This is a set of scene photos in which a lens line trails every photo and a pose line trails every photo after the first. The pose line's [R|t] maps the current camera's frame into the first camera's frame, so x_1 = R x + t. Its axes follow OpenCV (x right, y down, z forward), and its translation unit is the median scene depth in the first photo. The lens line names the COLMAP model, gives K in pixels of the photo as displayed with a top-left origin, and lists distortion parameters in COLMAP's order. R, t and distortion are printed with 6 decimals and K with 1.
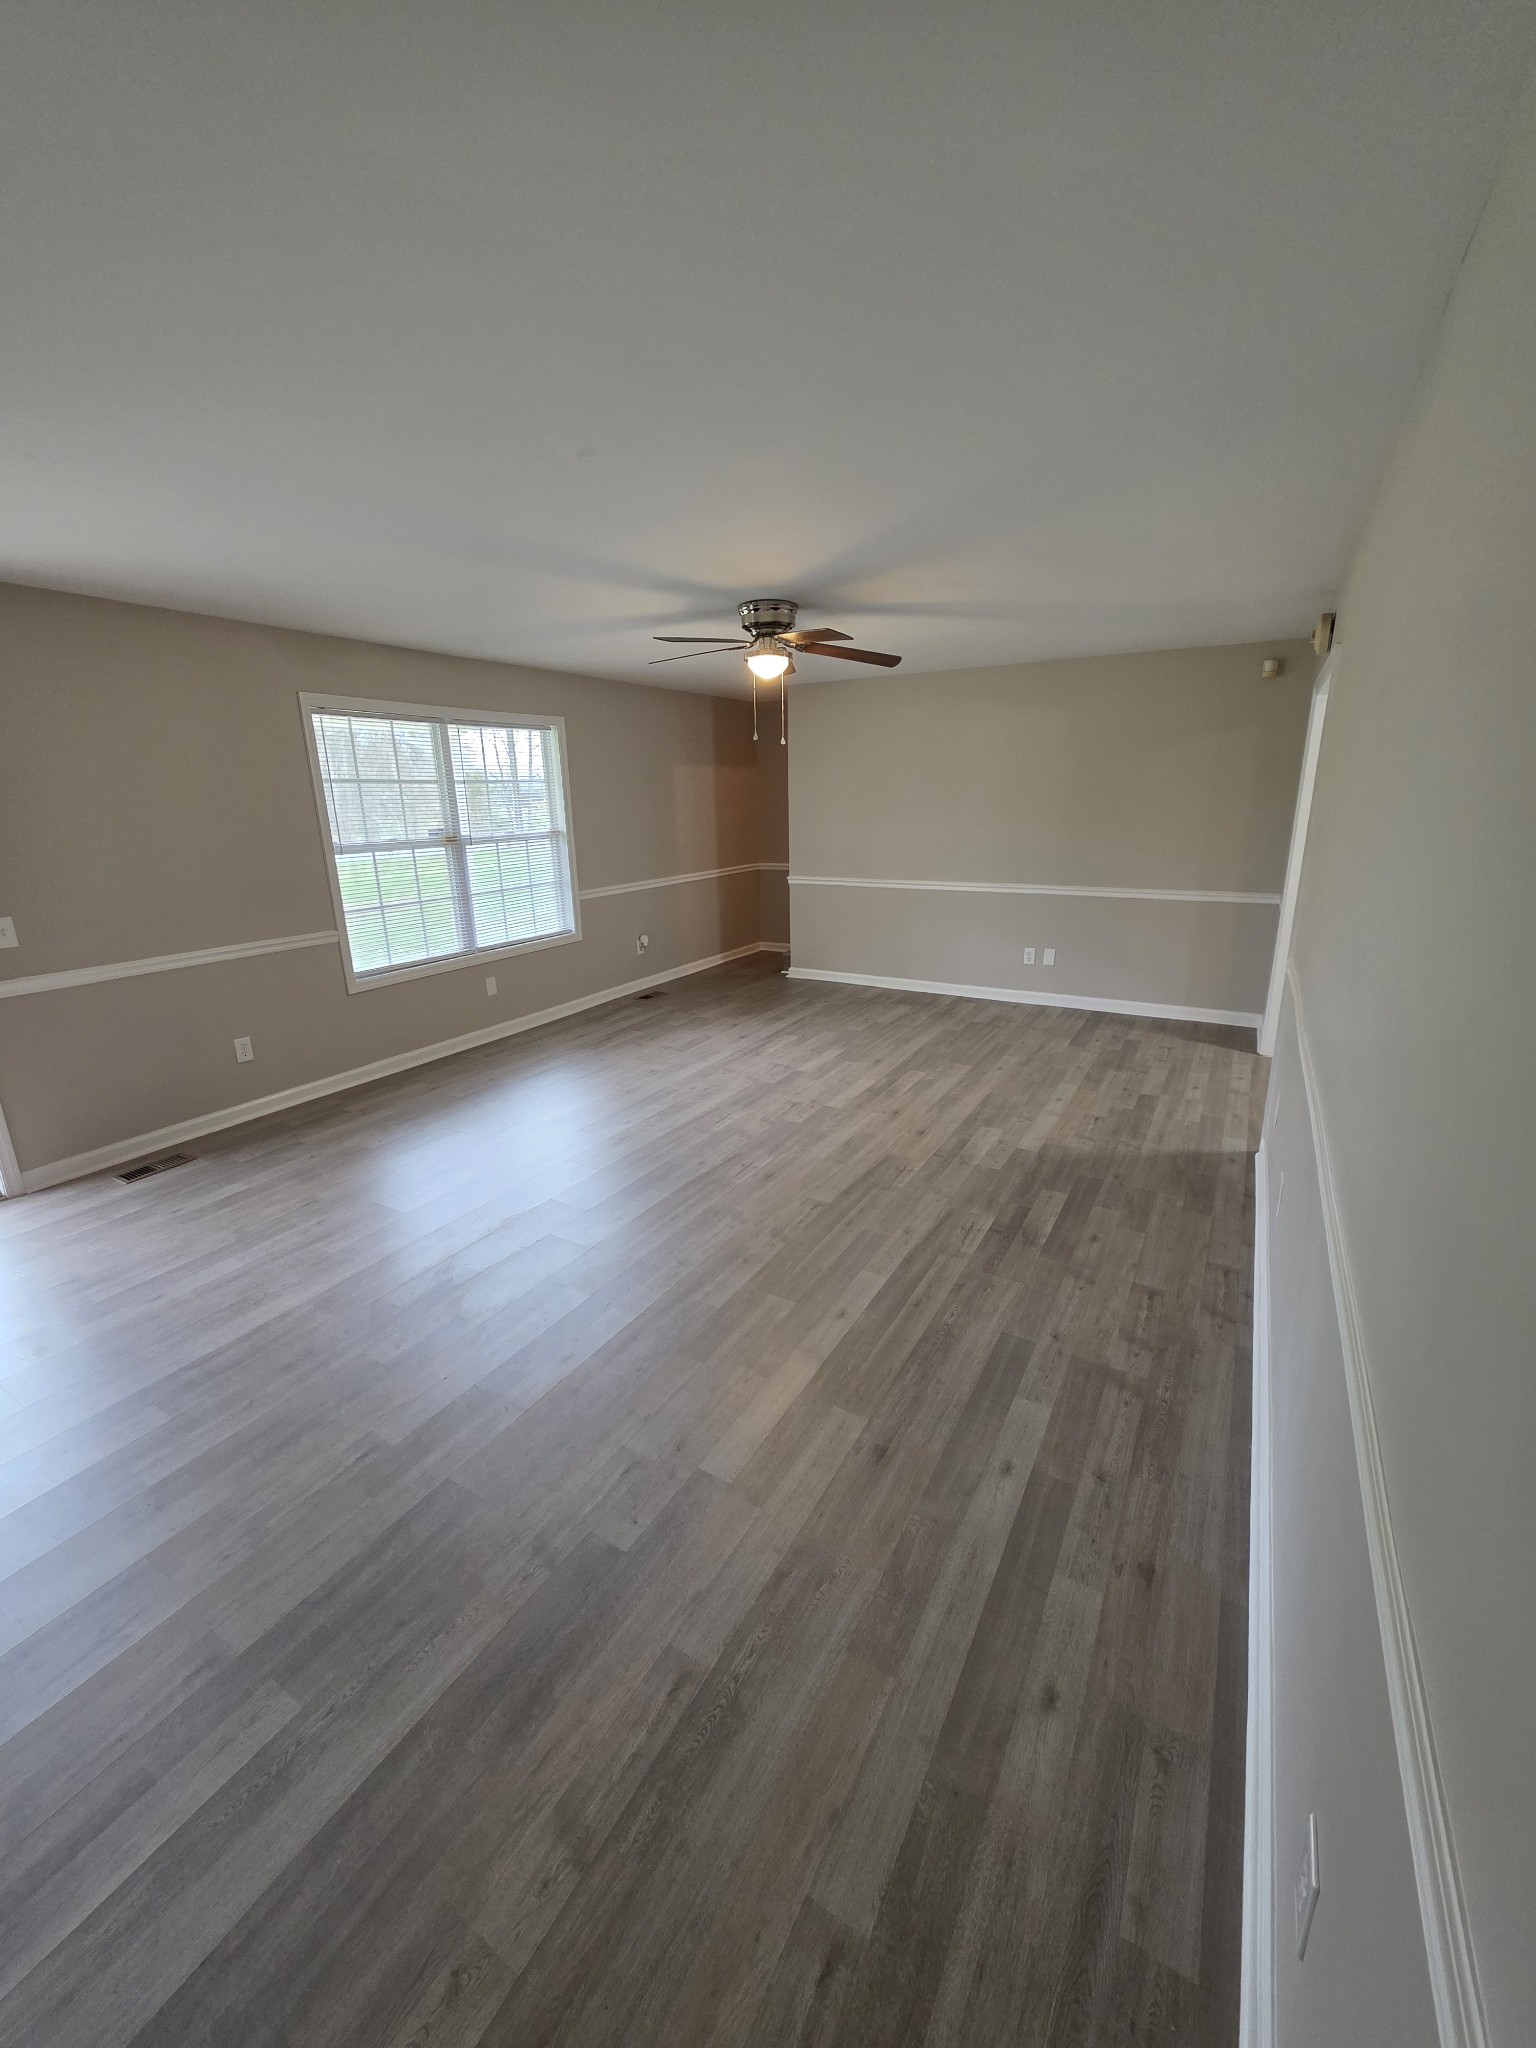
lens RADIAL K [[816.9, 0, 768.0], [0, 816.9, 1024.0], [0, 0, 1]] dist [0.003242, -0.000255]
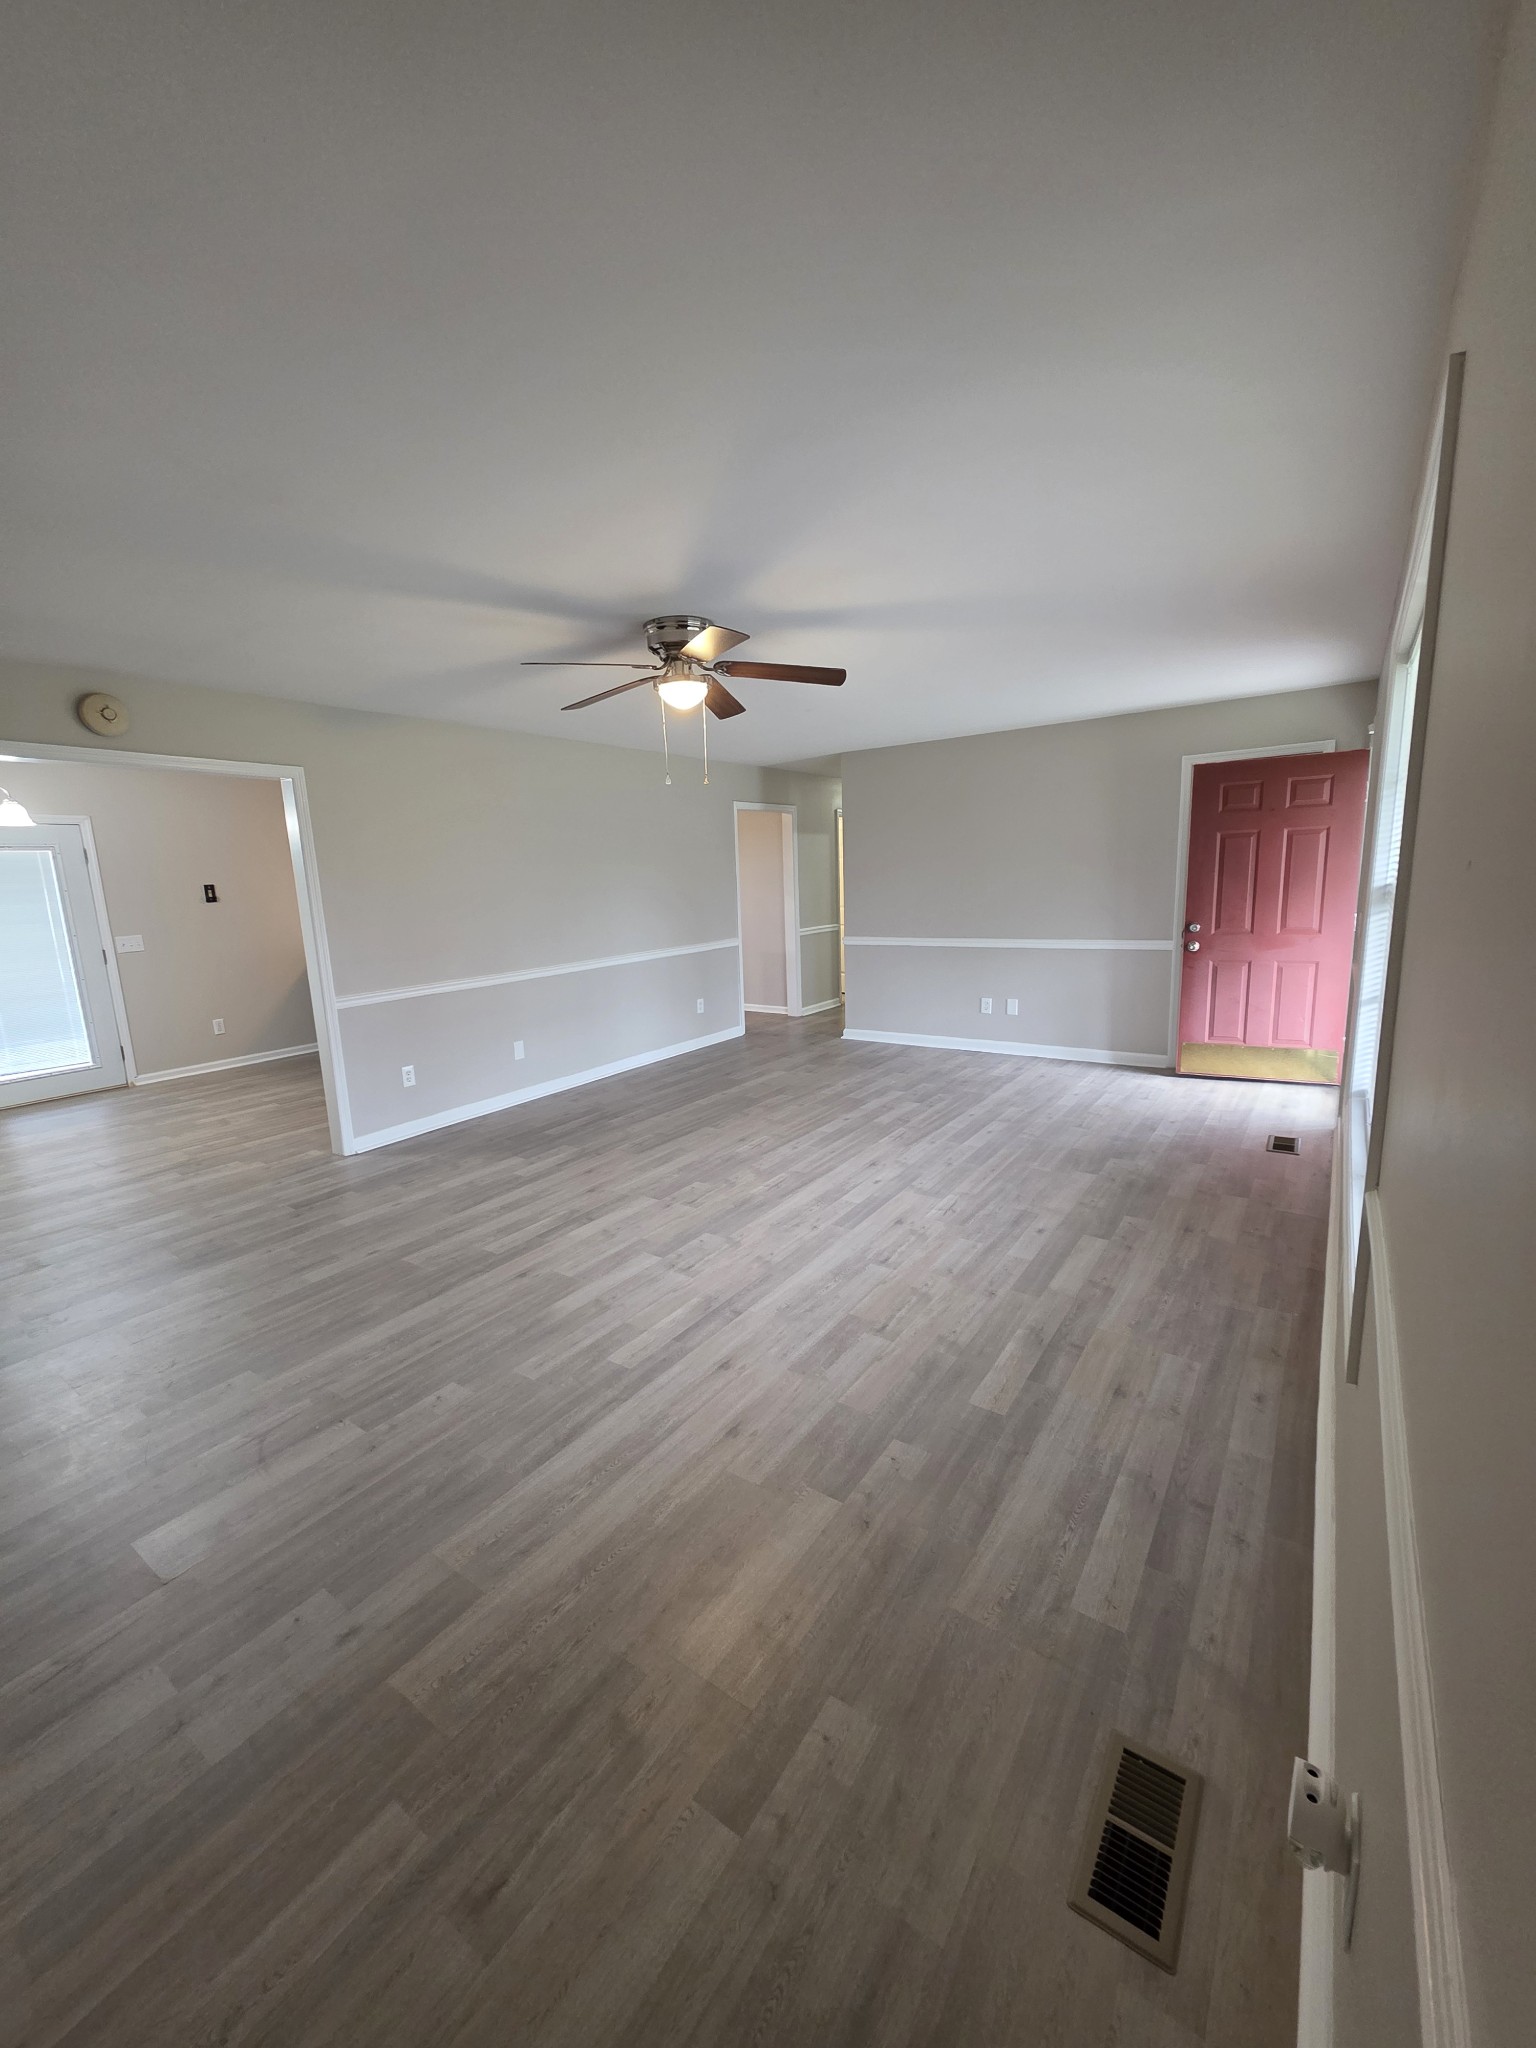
lens RADIAL K [[816.9, 0, 768.0], [0, 816.9, 1024.0], [0, 0, 1]] dist [0.003242, -0.000255]
pose [[-0.995422, 0.042324, 0.085700, -0.124449], [0.075737, 0.896227, 0.437083, -0.424983], [-0.058308, 0.441572, -0.895329, 1.627162]]
